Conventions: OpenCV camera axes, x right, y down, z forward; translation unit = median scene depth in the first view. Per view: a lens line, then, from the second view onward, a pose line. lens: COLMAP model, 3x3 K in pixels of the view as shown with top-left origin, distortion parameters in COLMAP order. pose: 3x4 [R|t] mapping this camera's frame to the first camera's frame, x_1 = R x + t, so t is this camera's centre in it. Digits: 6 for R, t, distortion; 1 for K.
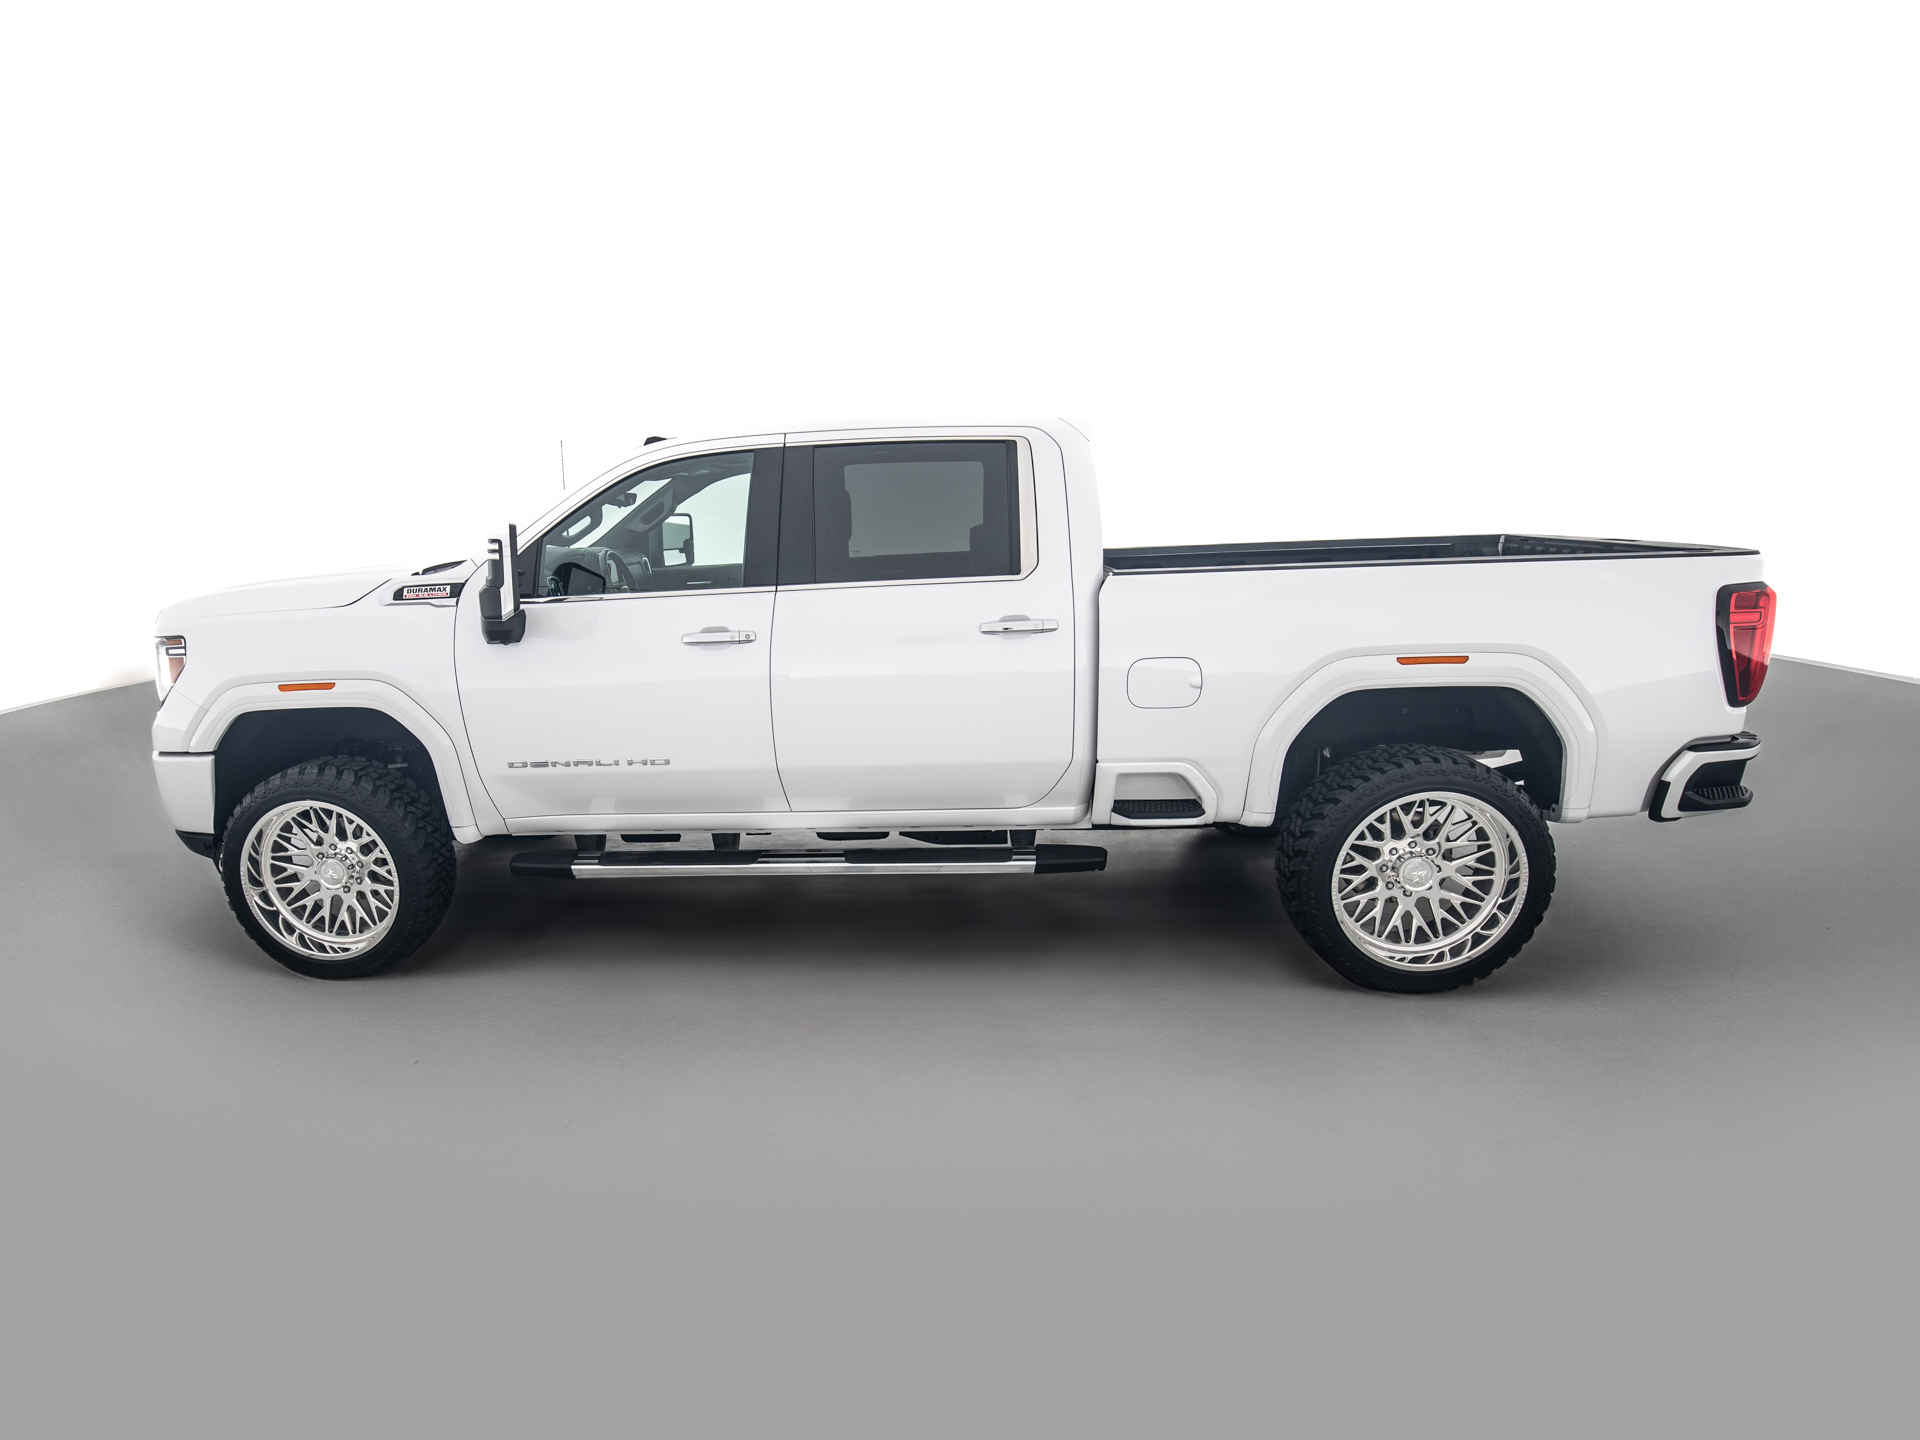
lens RADIAL K [[971.0, 0, 966.8], [0, 971.0, 731.0], [0, 0, 1]] dist [-0.008755, -0.002148]
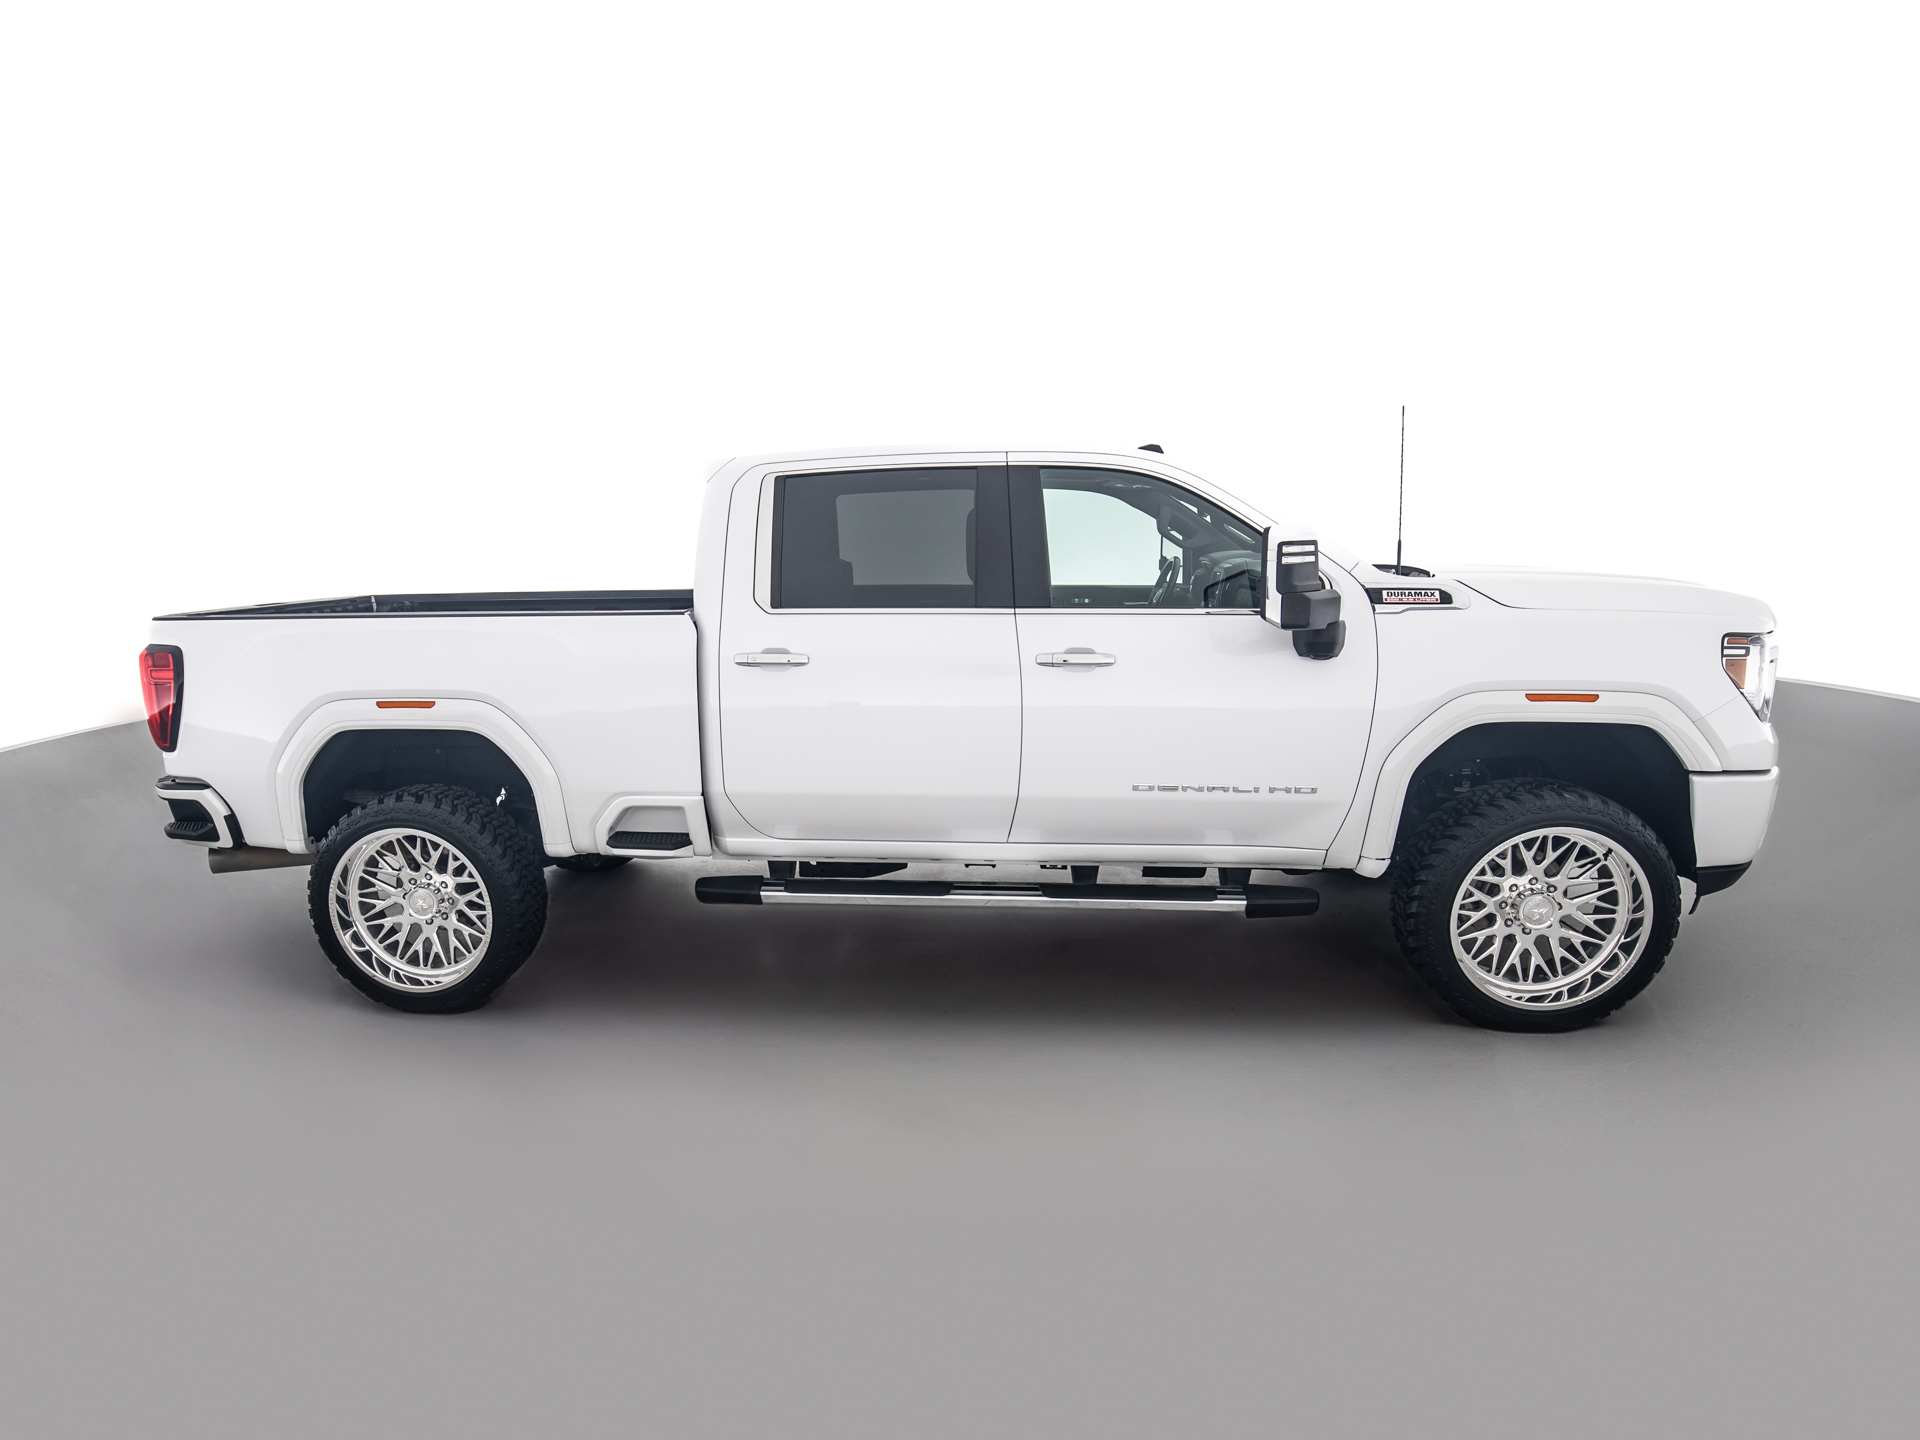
lens RADIAL K [[971.0, 0, 920.8], [0, 971.0, 737.3], [0, 0, 1]] dist [-0.008755, -0.002148]
pose [[0.999553, 0.015567, 0.025510, -0.194638], [-0.014957, 0.999602, -0.023937, 0.002647], [-0.025873, 0.023545, 0.999388, 0.025011]]
